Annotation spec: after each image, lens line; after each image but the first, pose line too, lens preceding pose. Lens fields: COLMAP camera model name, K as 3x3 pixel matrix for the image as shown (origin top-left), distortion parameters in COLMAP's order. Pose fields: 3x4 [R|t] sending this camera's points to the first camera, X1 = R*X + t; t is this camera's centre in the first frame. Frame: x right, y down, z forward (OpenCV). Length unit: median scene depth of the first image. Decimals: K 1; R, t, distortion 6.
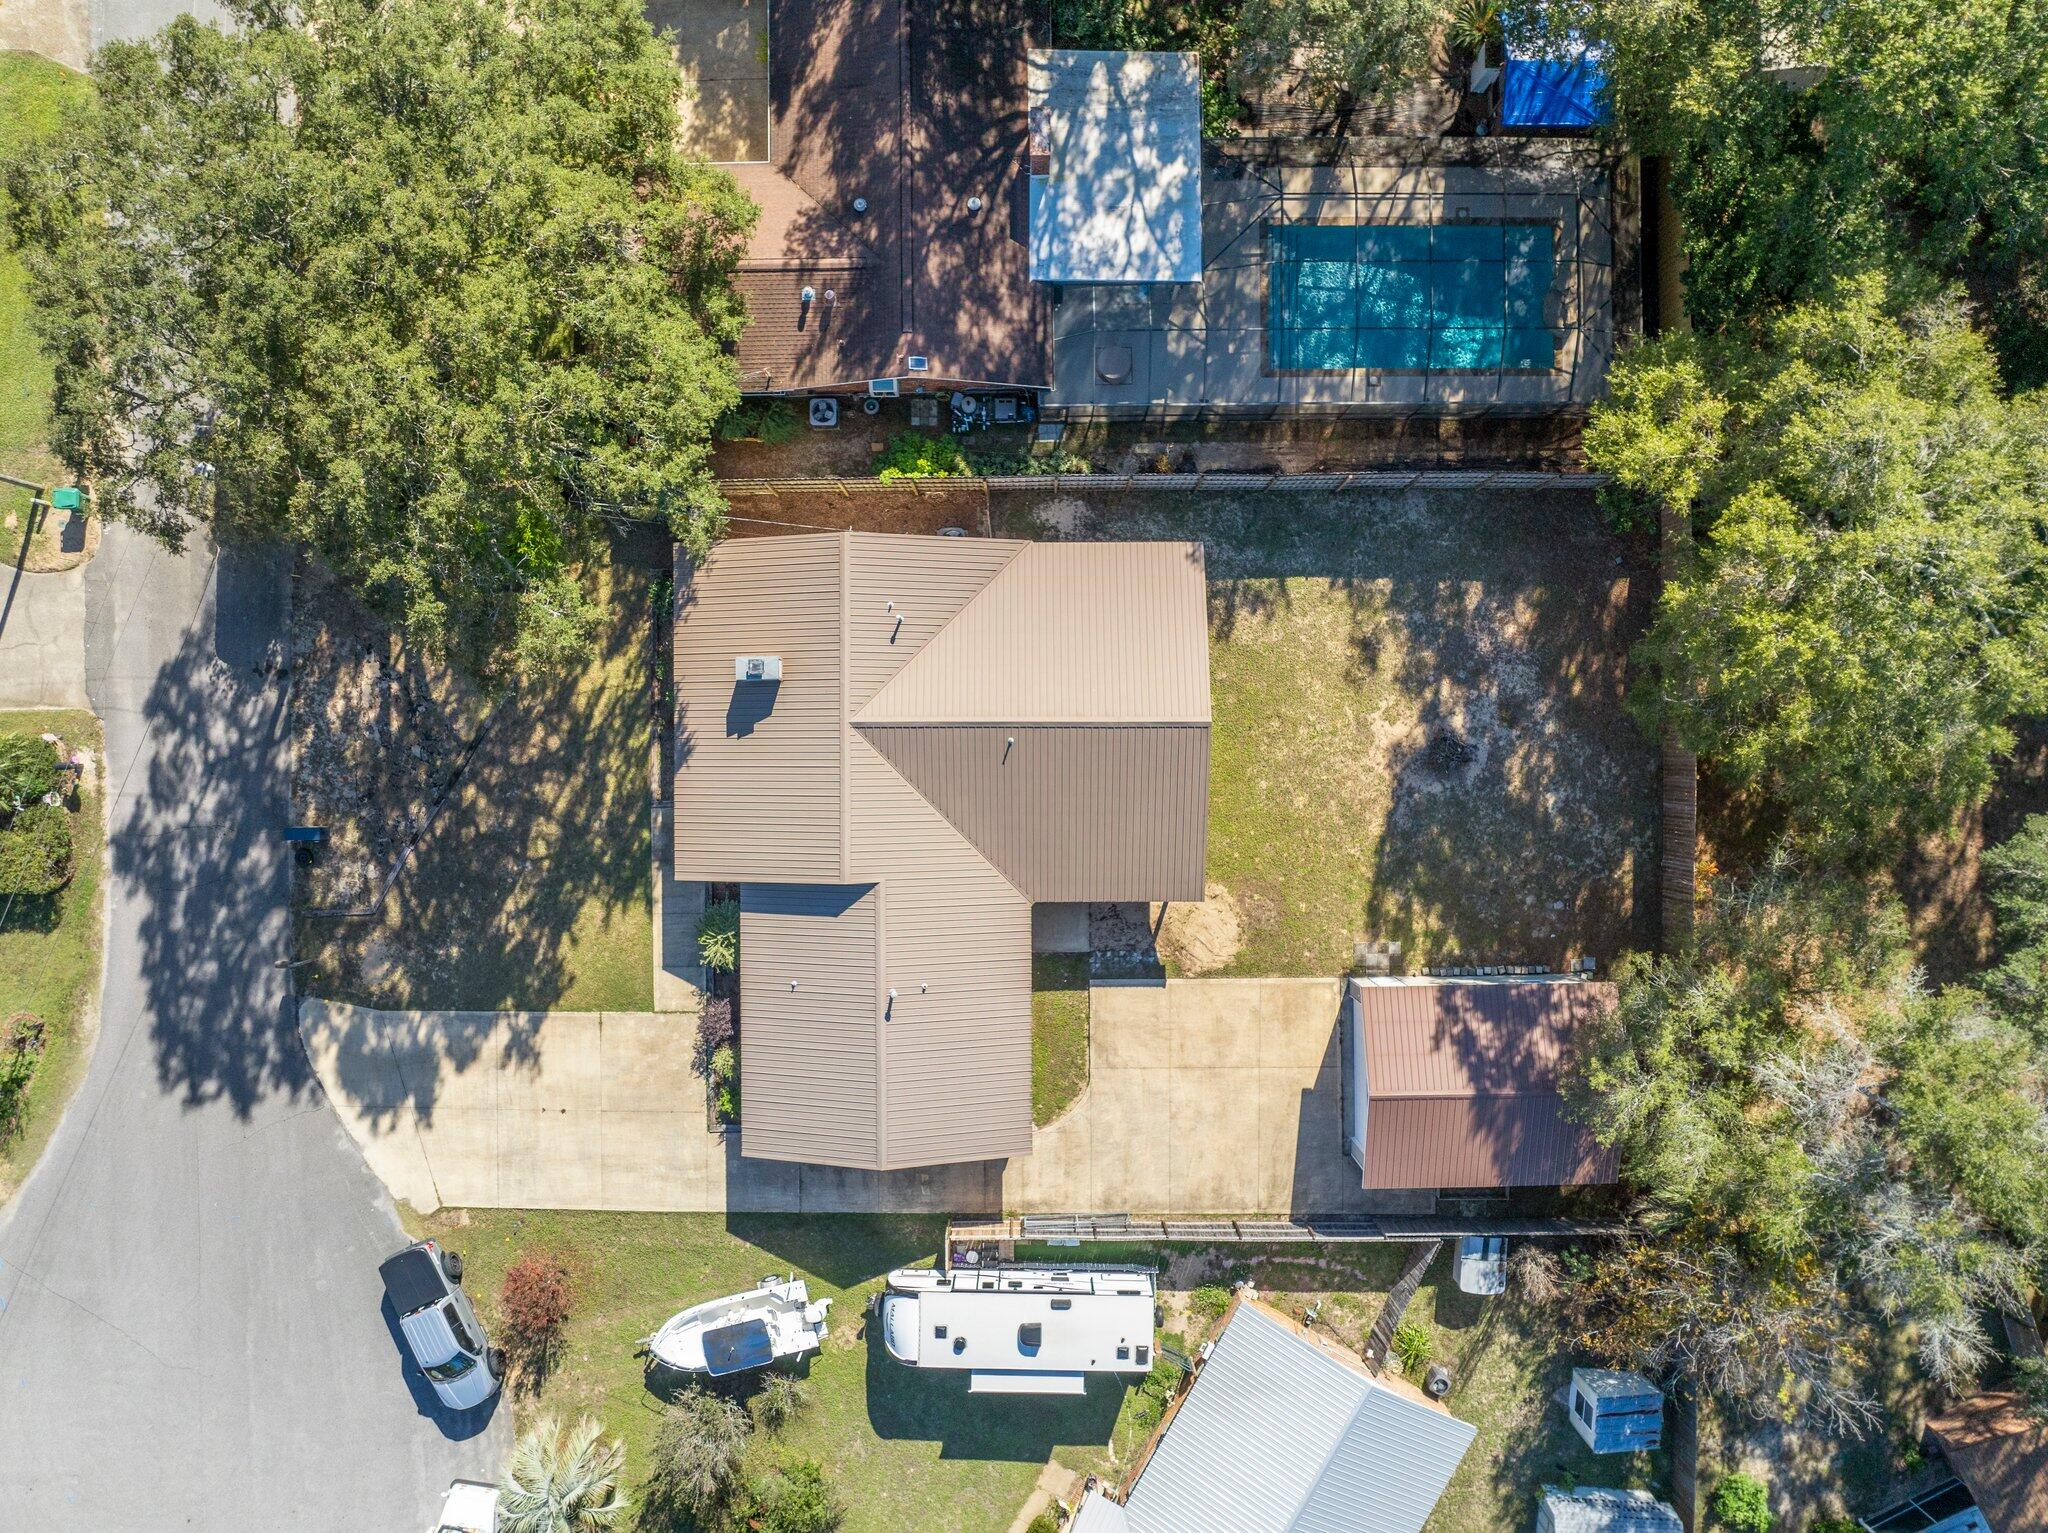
lens RADIAL K [[1431.1, 0, 1024.0], [0, 1431.1, 766.5], [0, 0, 1]] dist [-0.012016, -0.026052]
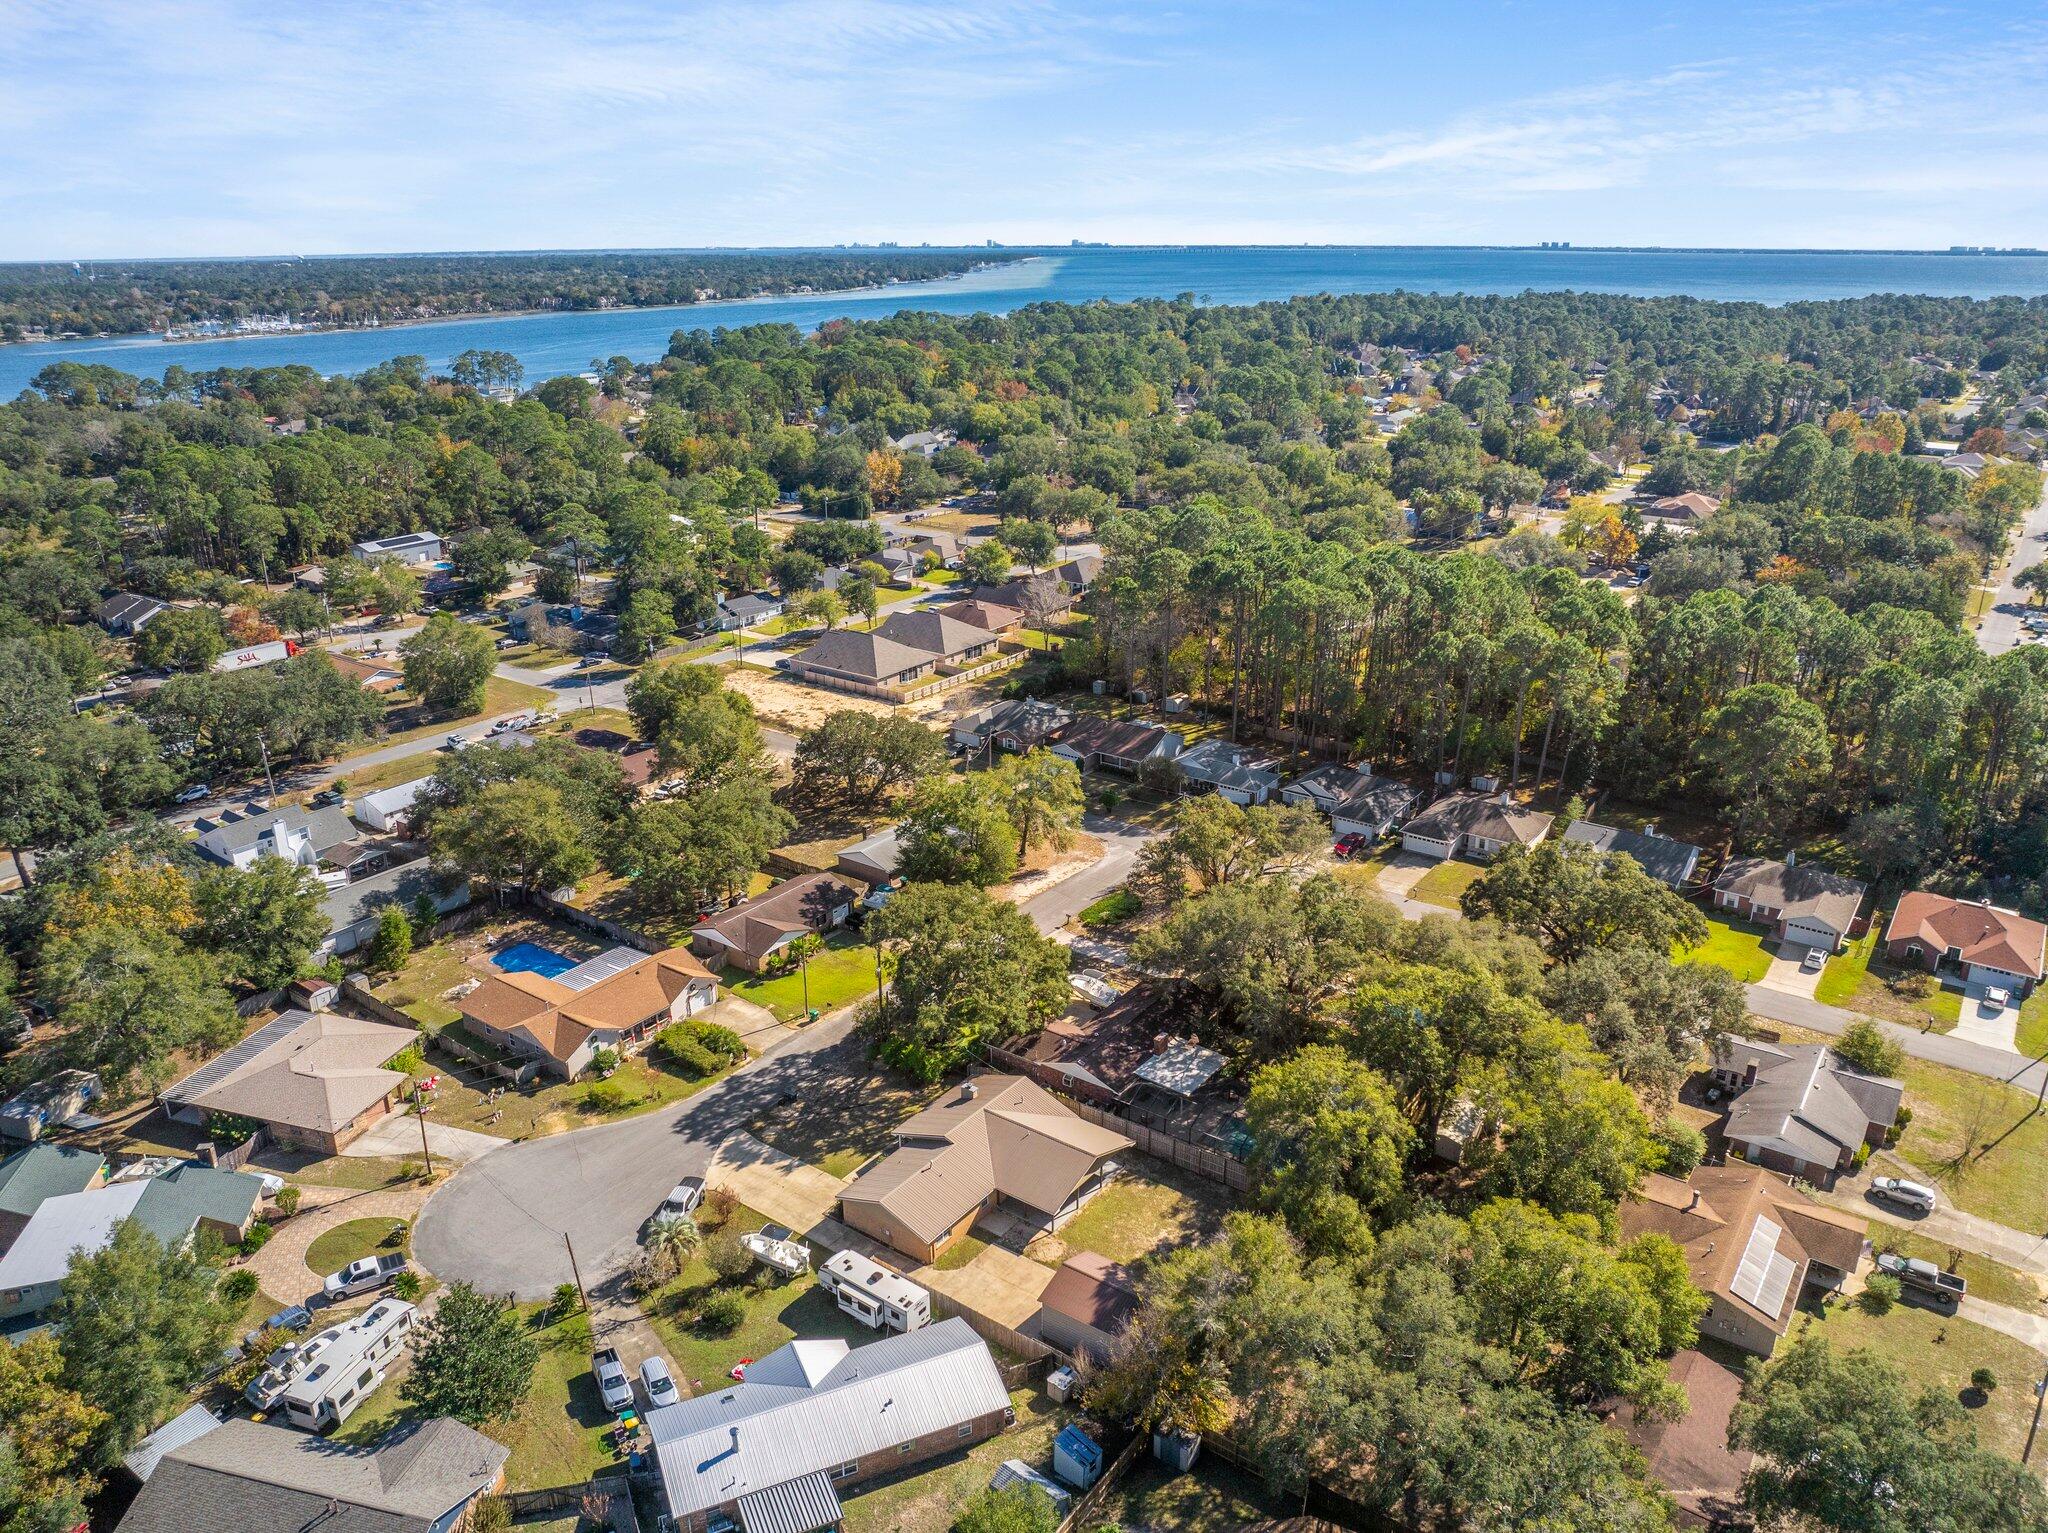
lens RADIAL K [[1440.5, 0, 1024.0], [0, 1440.5, 766.5], [0, 0, 1]] dist [-0.040551, -0.006052]
pose [[0.803683, 0.203142, -0.559309, 1.181454], [-0.595055, 0.271900, -0.756293, 1.604580], [-0.001558, 0.940640, 0.339402, -0.457475]]
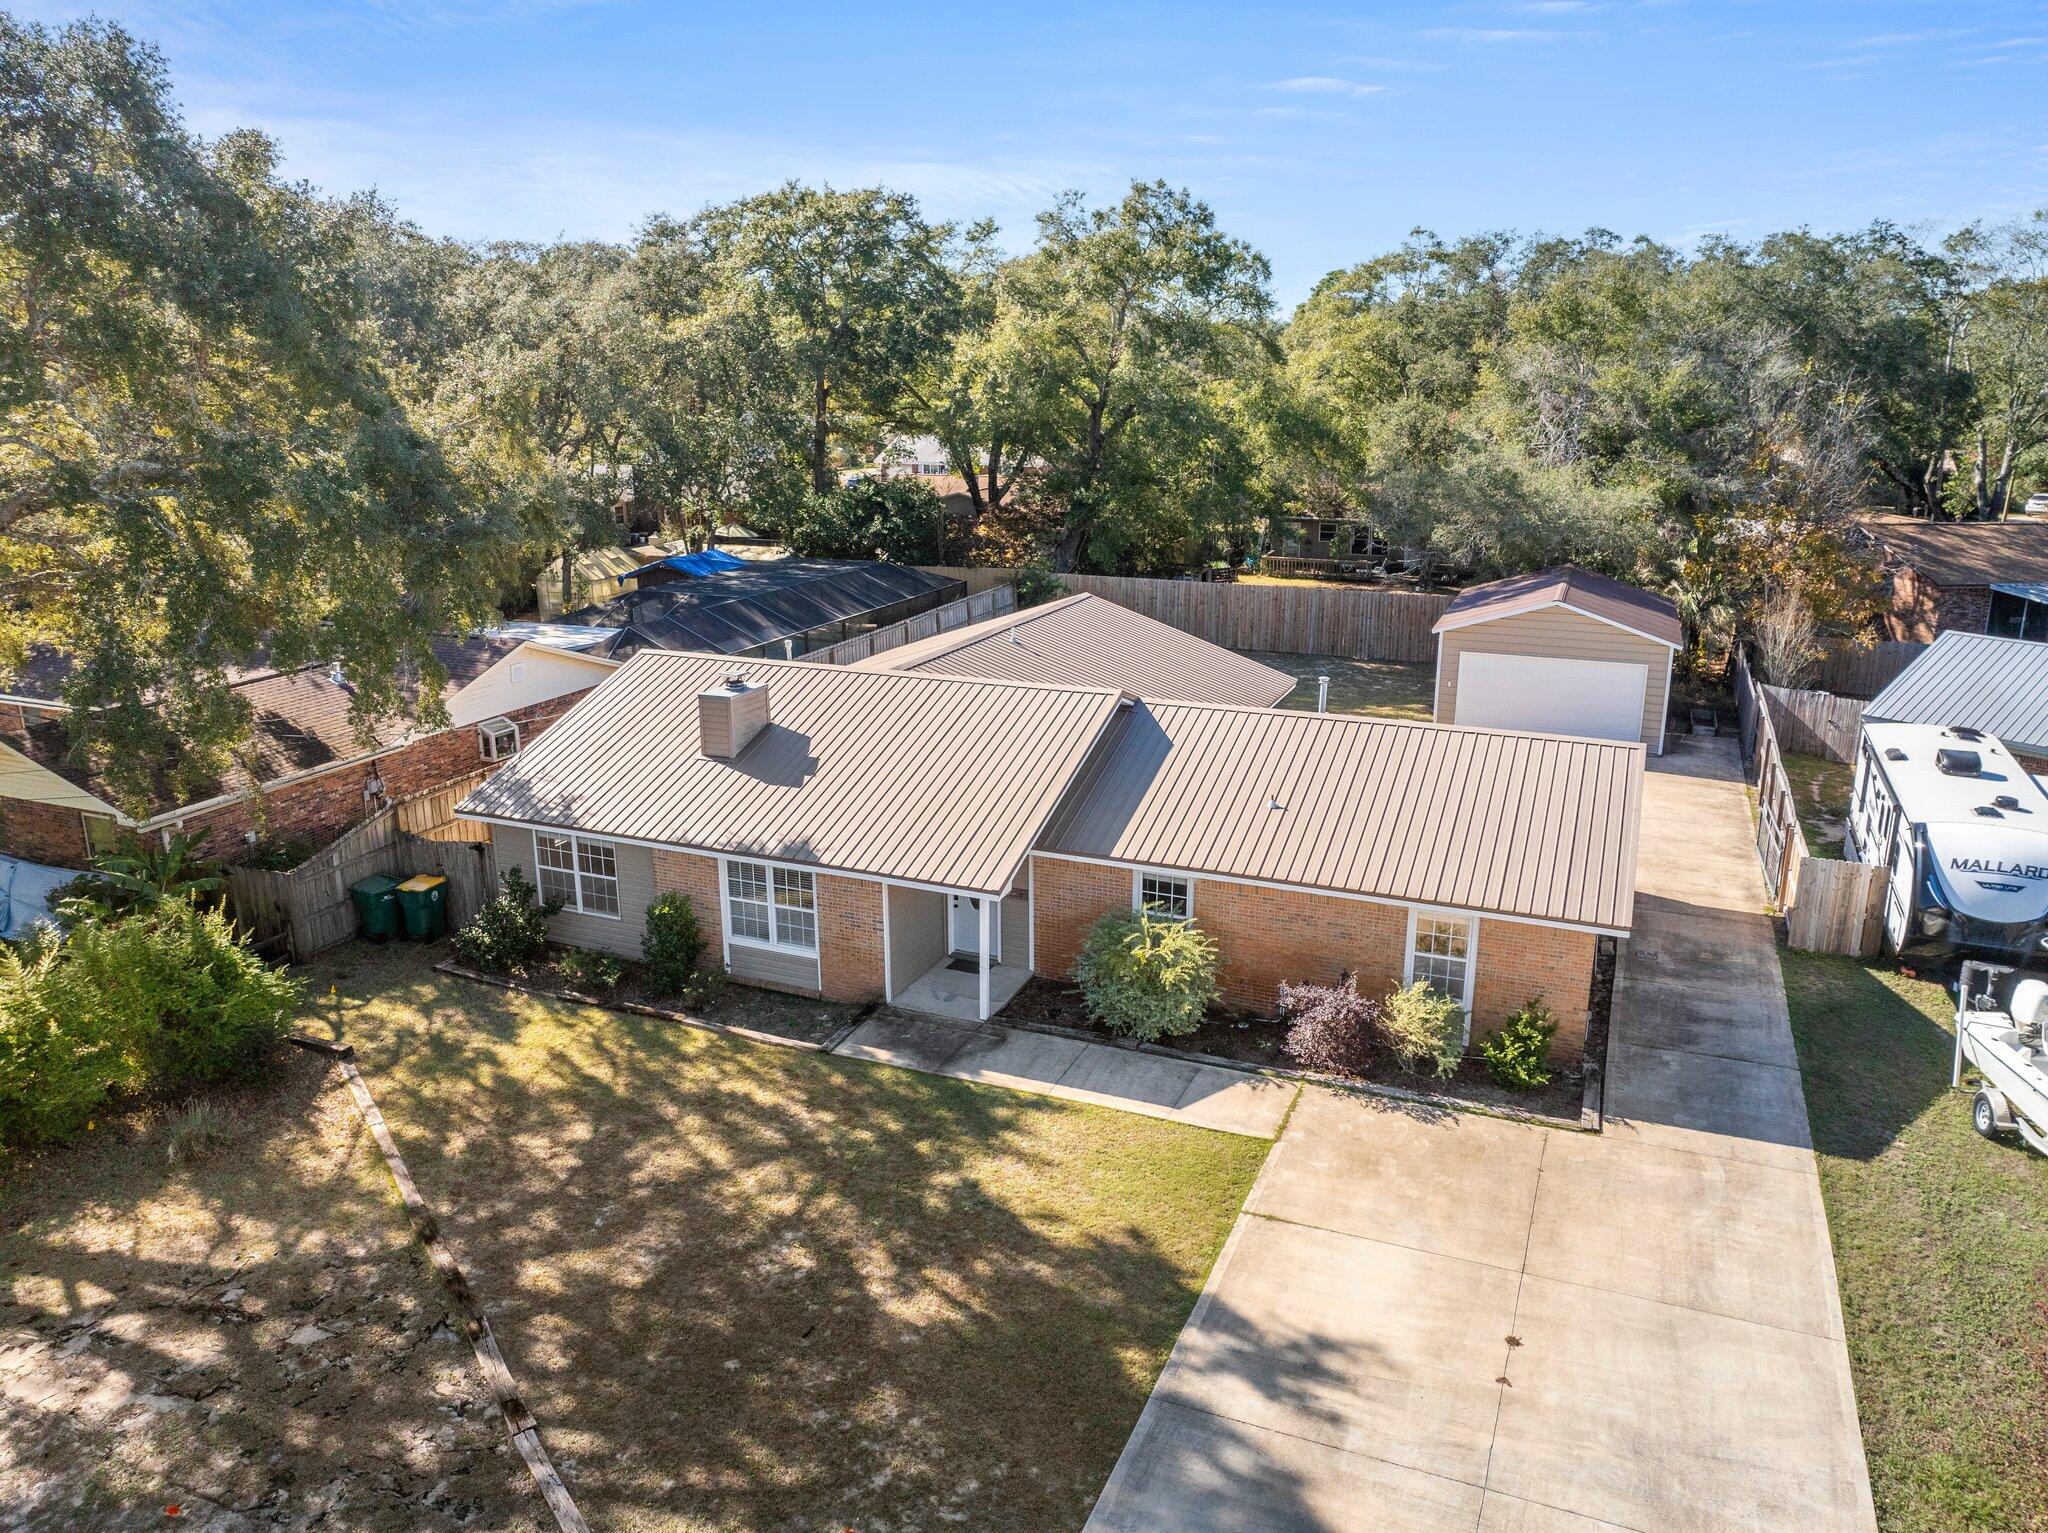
lens RADIAL K [[1427.8, 0, 1024.0], [0, 1427.8, 766.5], [0, 0, 1]] dist [0.006797, 0.002405]
pose [[0.392434, -0.250872, 0.884906, -0.619857], [0.919677, 0.092618, -0.381597, 0.251478], [0.013773, 0.963579, 0.267068, 0.788782]]
